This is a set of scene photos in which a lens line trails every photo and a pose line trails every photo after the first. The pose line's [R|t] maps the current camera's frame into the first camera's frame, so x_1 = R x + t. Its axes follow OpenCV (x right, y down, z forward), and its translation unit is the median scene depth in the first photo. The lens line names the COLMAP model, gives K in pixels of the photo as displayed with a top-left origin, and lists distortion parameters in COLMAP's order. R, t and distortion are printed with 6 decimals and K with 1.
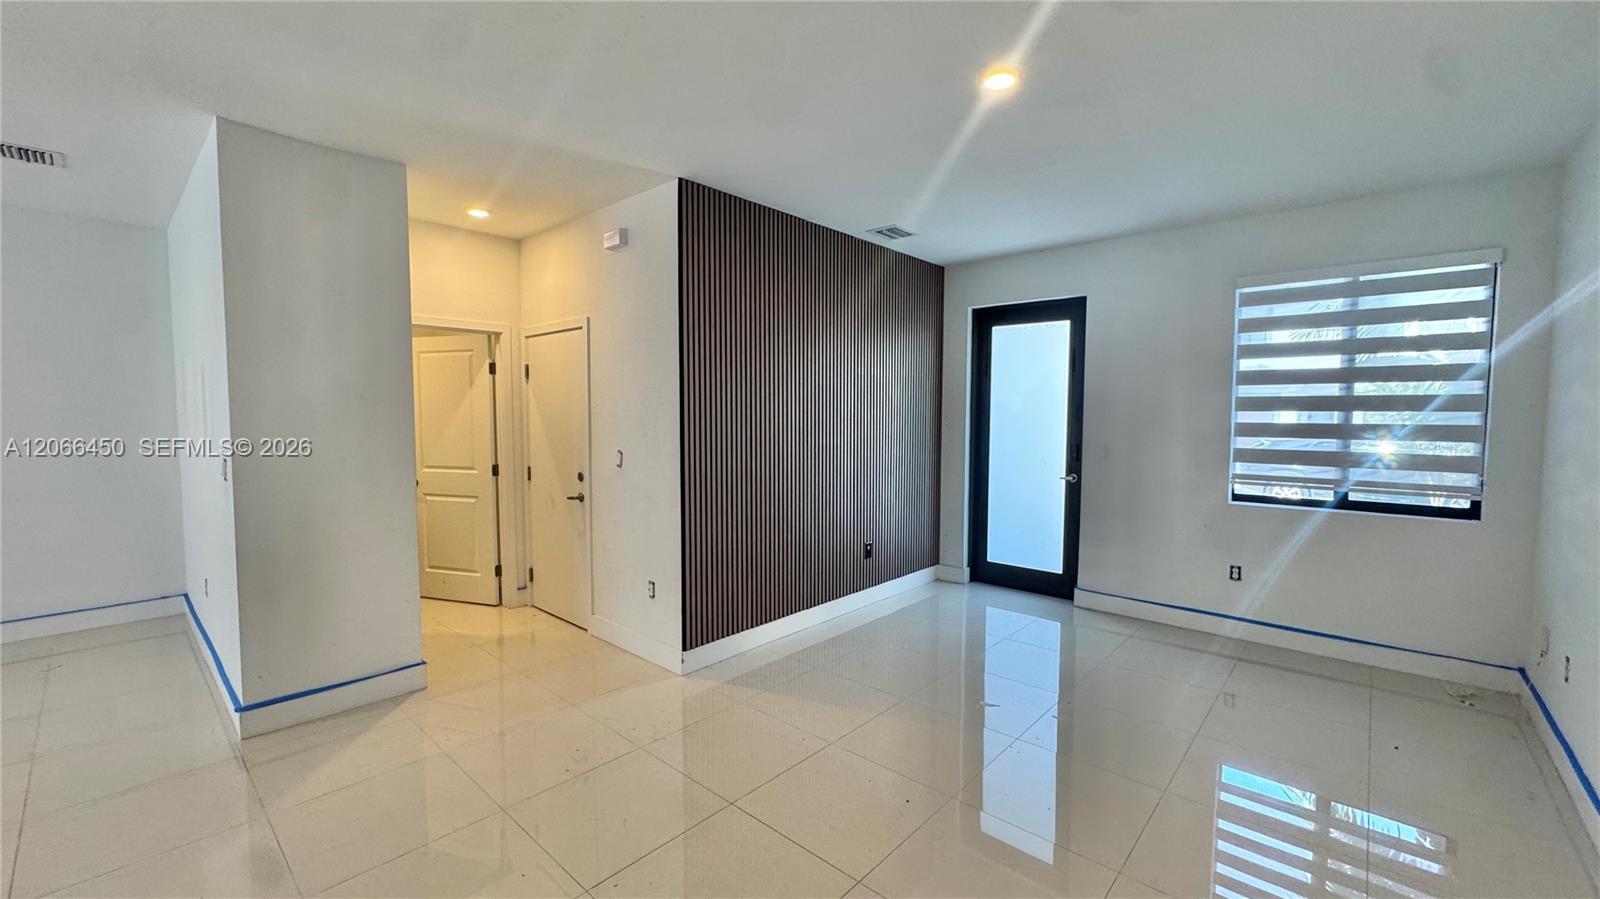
lens RADIAL K [[637.7, 0, 800.0], [0, 637.7, 449.5], [0, 0, 1]] dist [0.000432, 0.000026]
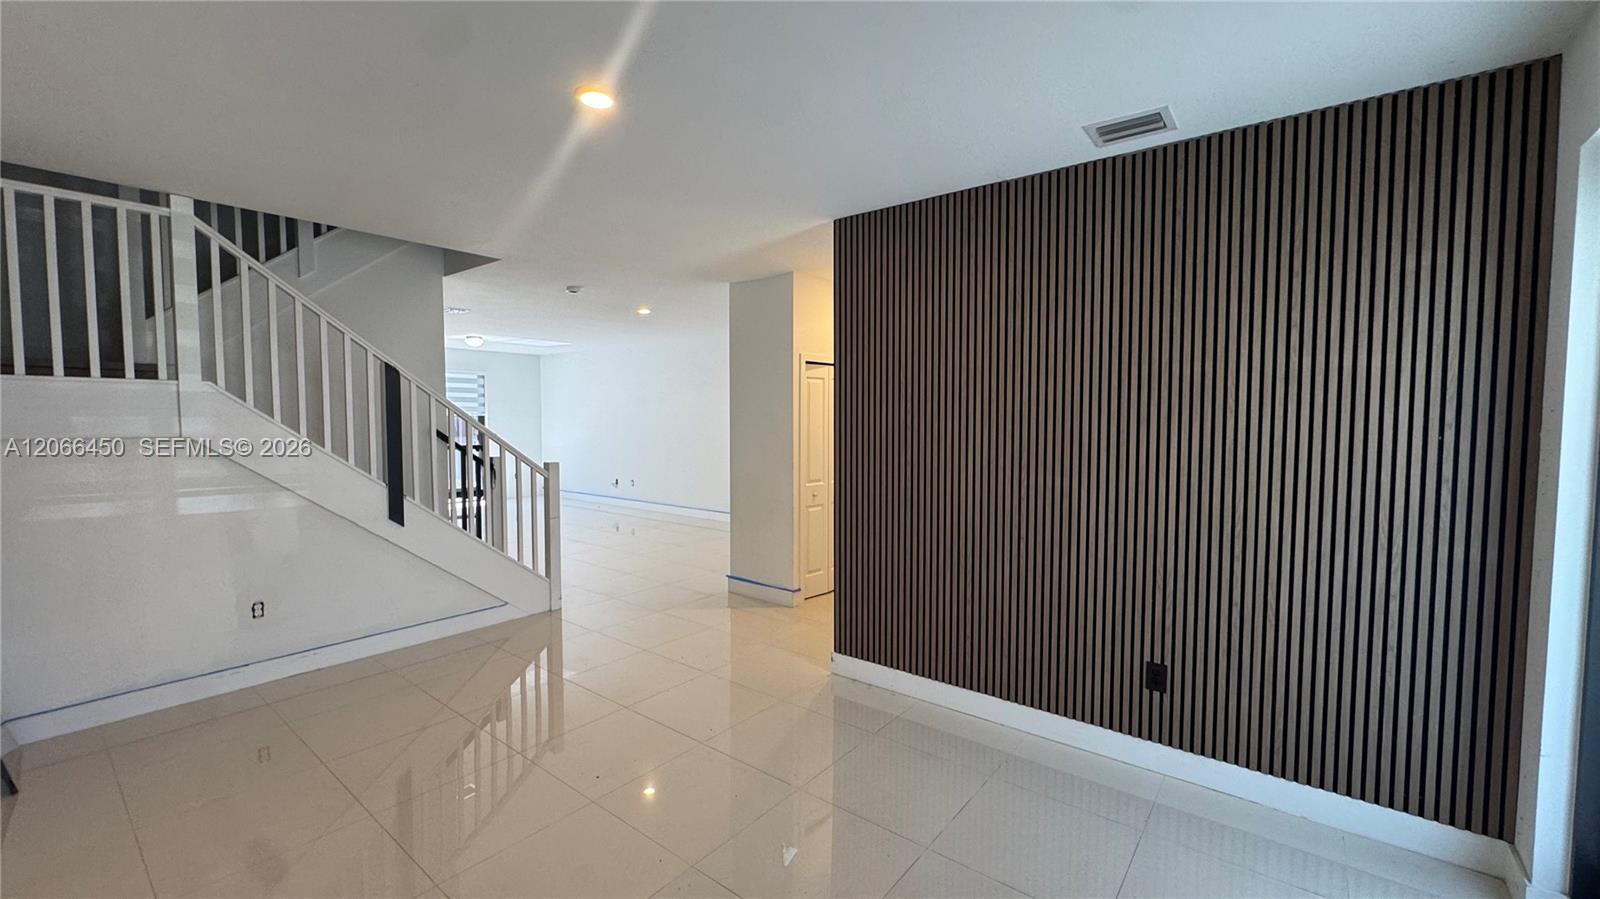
lens RADIAL K [[637.7, 0, 800.0], [0, 637.7, 449.5], [0, 0, 1]] dist [0.000432, 0.000026]
pose [[0.066601, 0.047839, -0.996632, 0.896792], [-0.065593, 0.996899, 0.043468, -0.071593], [0.995621, 0.062477, 0.069532, 0.857612]]
